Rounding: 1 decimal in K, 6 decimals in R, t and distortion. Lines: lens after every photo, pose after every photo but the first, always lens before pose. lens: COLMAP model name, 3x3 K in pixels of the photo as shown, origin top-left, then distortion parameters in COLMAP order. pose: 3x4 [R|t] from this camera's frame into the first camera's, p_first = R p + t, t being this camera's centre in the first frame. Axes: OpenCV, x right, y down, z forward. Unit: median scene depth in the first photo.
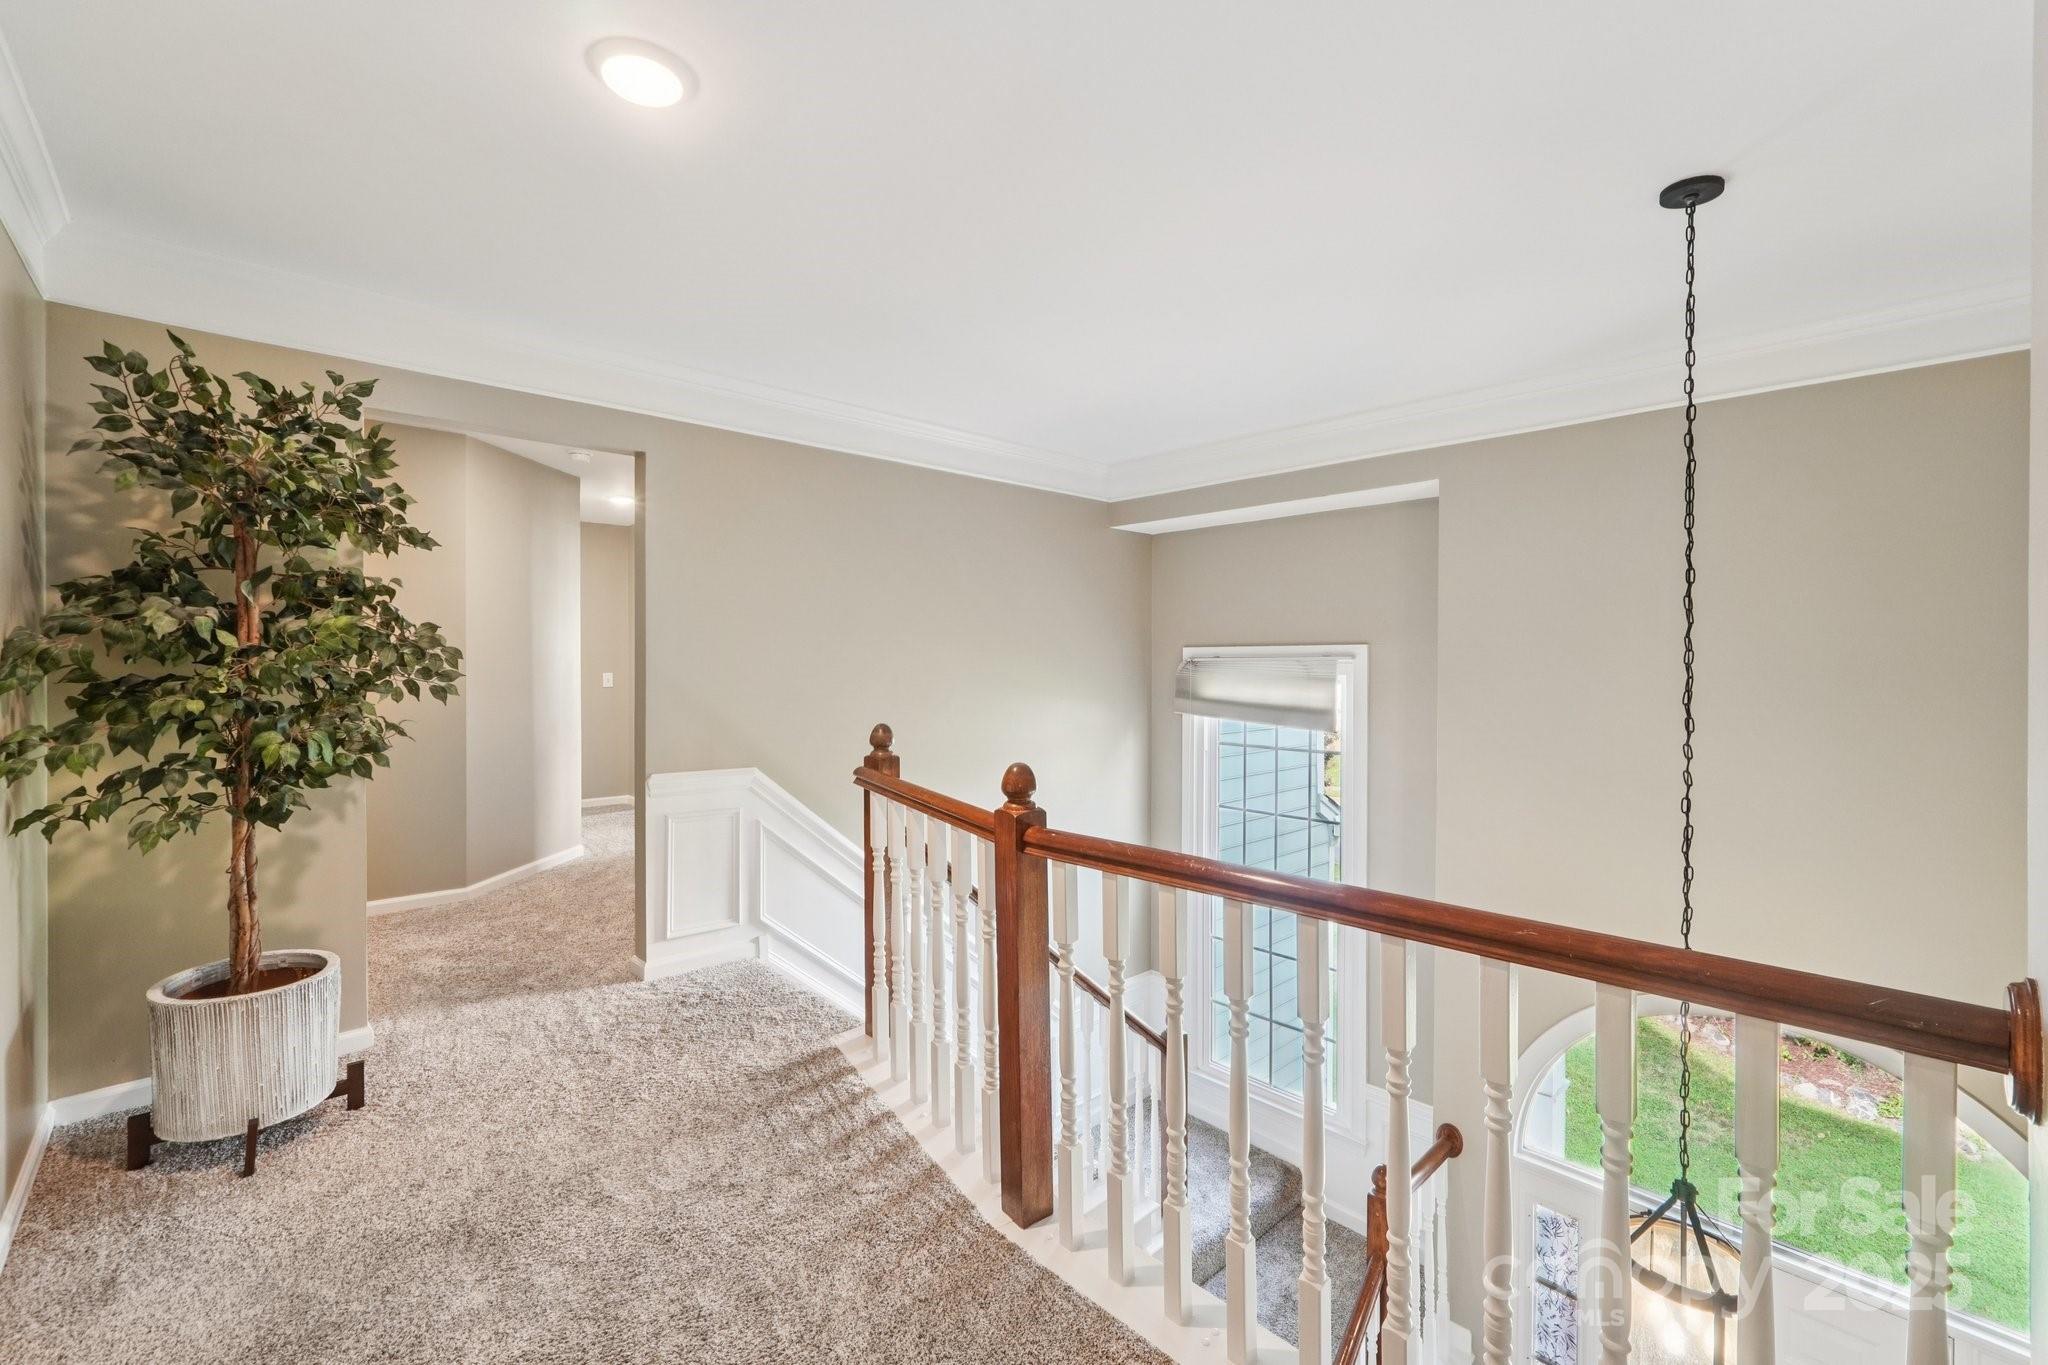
lens RADIAL K [[868.9, 0, 1039.4], [0, 868.9, 657.0], [0, 0, 1]] dist [-0.001137, 0.000854]
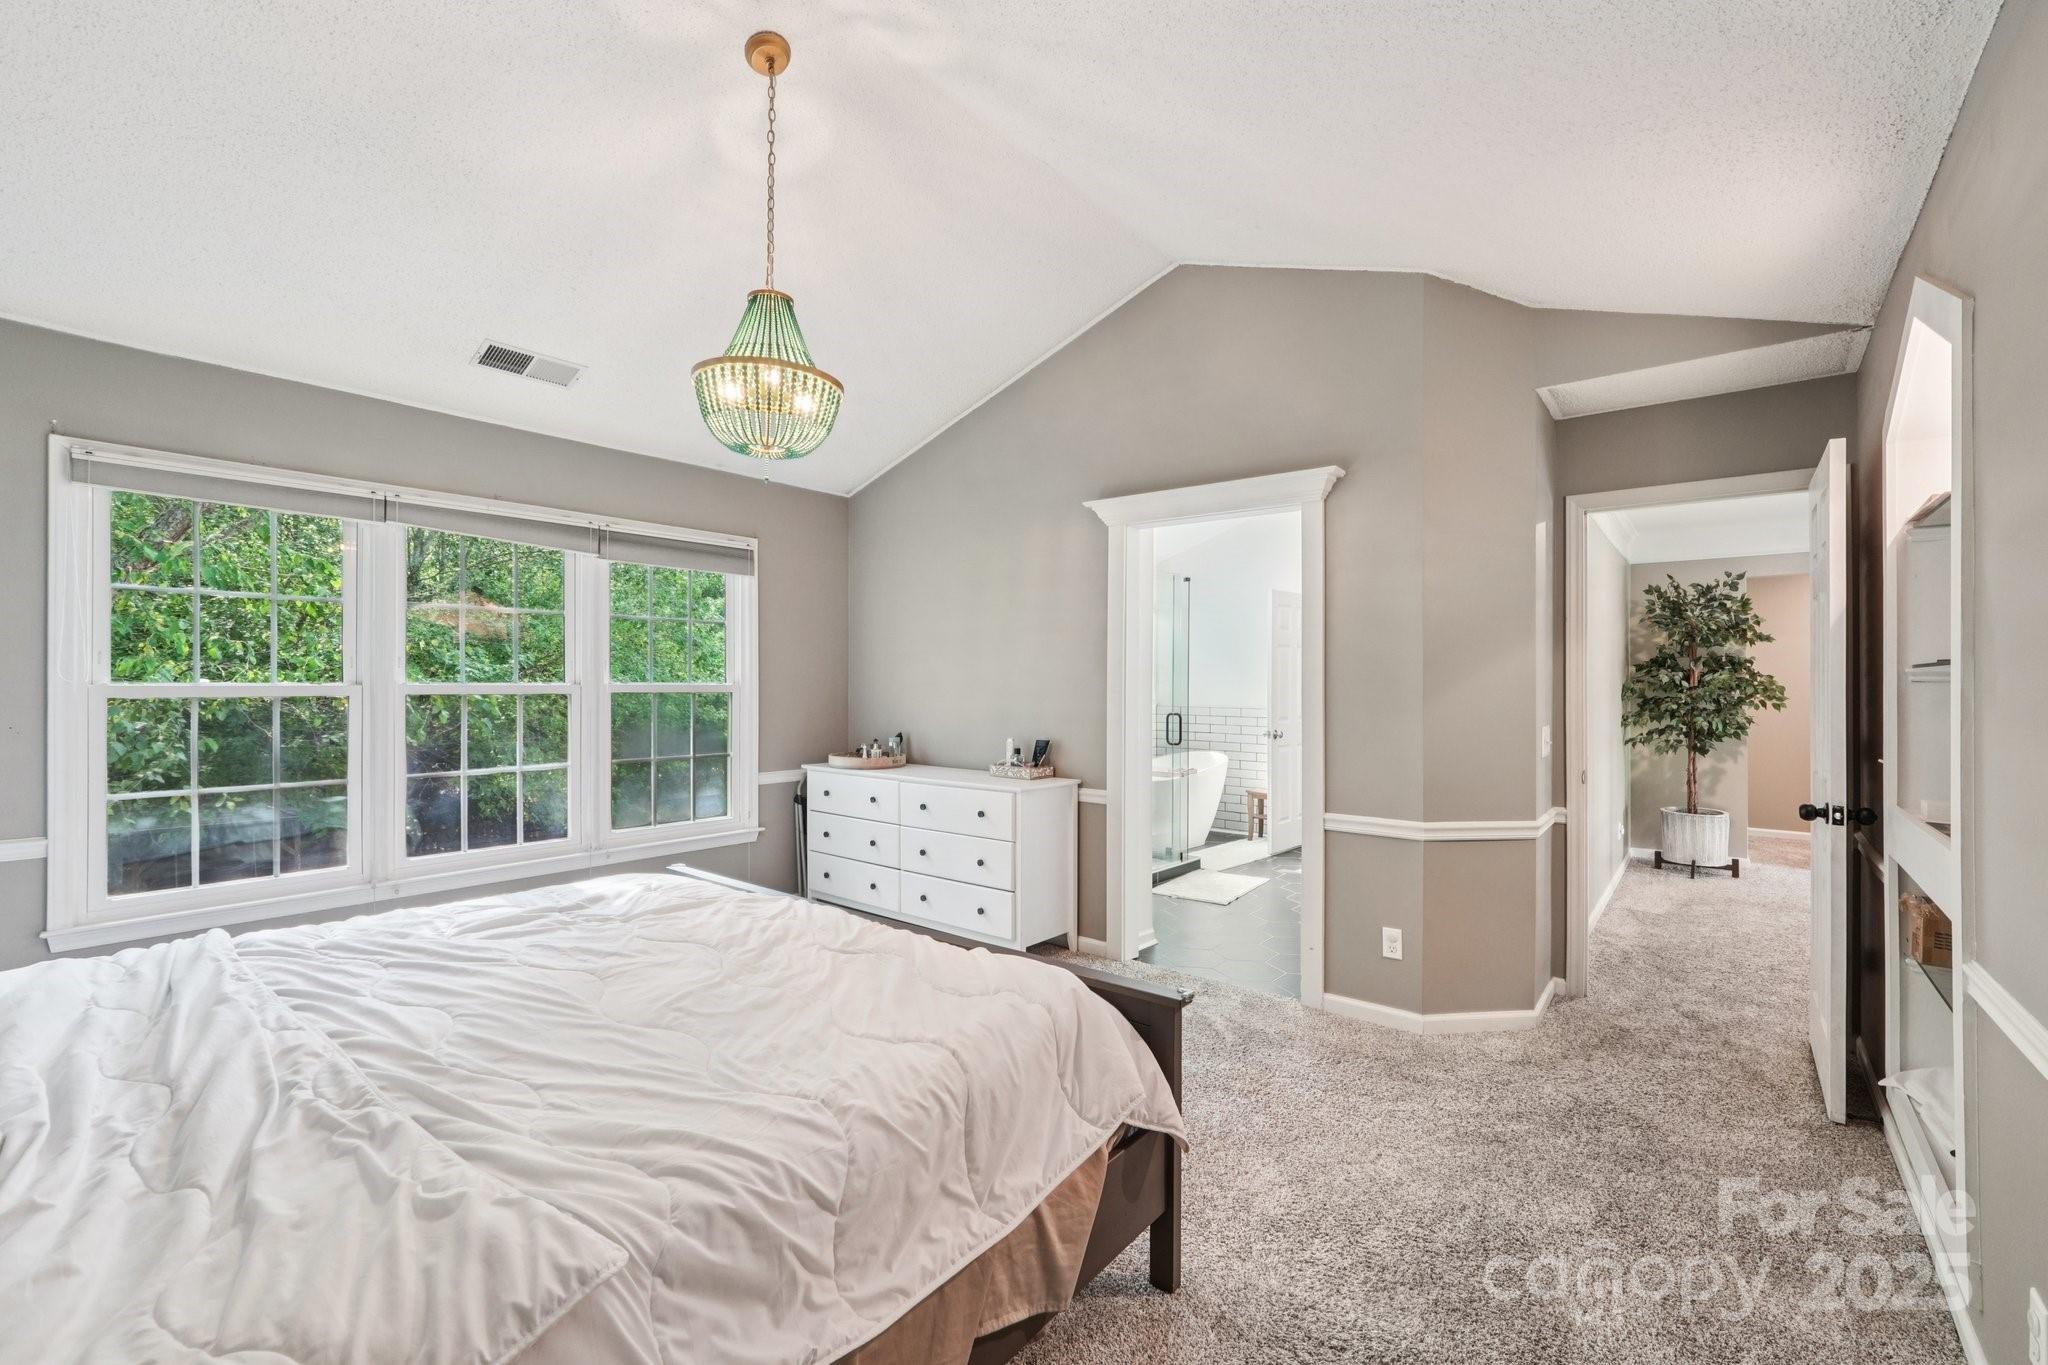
lens RADIAL K [[868.9, 0, 1018.5], [0, 868.9, 684.6], [0, 0, 1]] dist [-0.001137, 0.000854]
pose [[0.132584, -0.000229, -0.991172, 1.437332], [-0.001891, 0.999998, -0.000484, -0.011356], [0.991170, 0.001939, 0.132583, -1.387568]]
